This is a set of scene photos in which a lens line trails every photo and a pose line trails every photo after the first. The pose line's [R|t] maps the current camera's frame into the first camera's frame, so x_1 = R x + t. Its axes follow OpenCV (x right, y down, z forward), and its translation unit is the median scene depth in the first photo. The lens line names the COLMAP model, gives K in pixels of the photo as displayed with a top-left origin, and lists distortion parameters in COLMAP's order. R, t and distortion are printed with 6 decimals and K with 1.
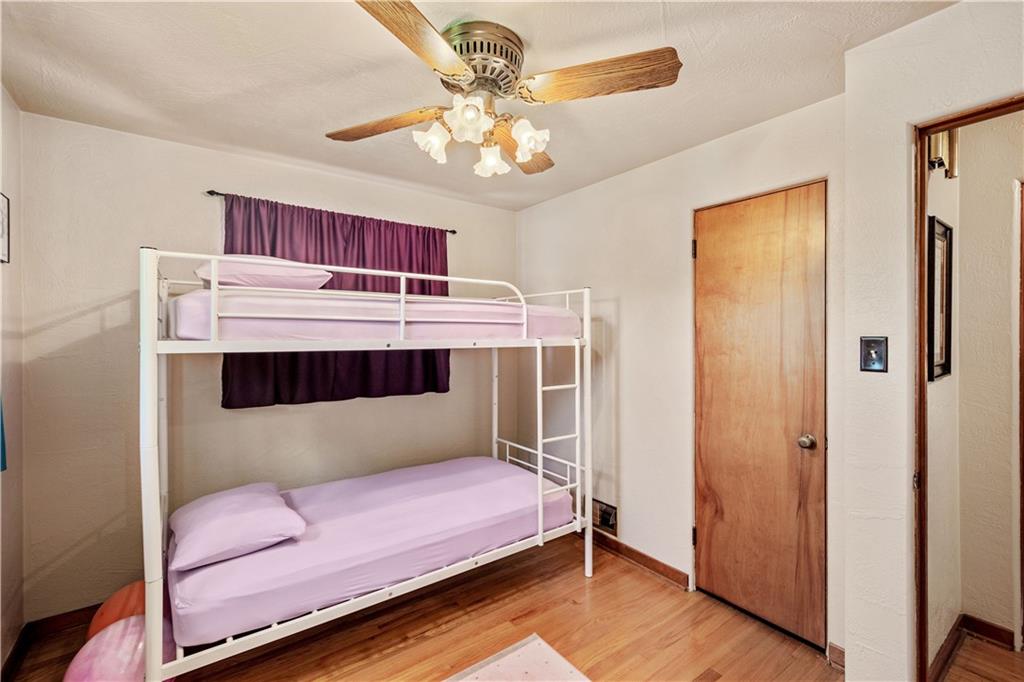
lens RADIAL K [[440.7, 0, 517.8], [0, 440.7, 338.4], [0, 0, 1]] dist [0.000203, -0.000315]
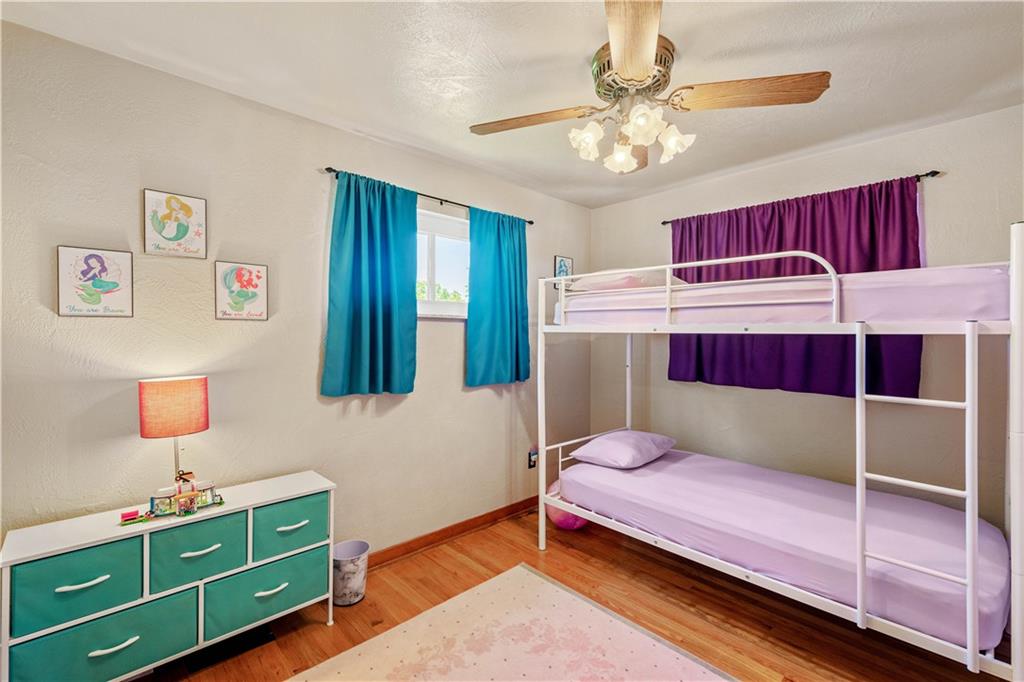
lens RADIAL K [[440.7, 0, 517.8], [0, 440.7, 338.4], [0, 0, 1]] dist [0.000203, -0.000315]
pose [[0.126189, 0.013909, -0.991909, 0.674566], [-0.013211, 0.999837, 0.012340, 0.024280], [0.991918, 0.011547, 0.126352, 0.397254]]
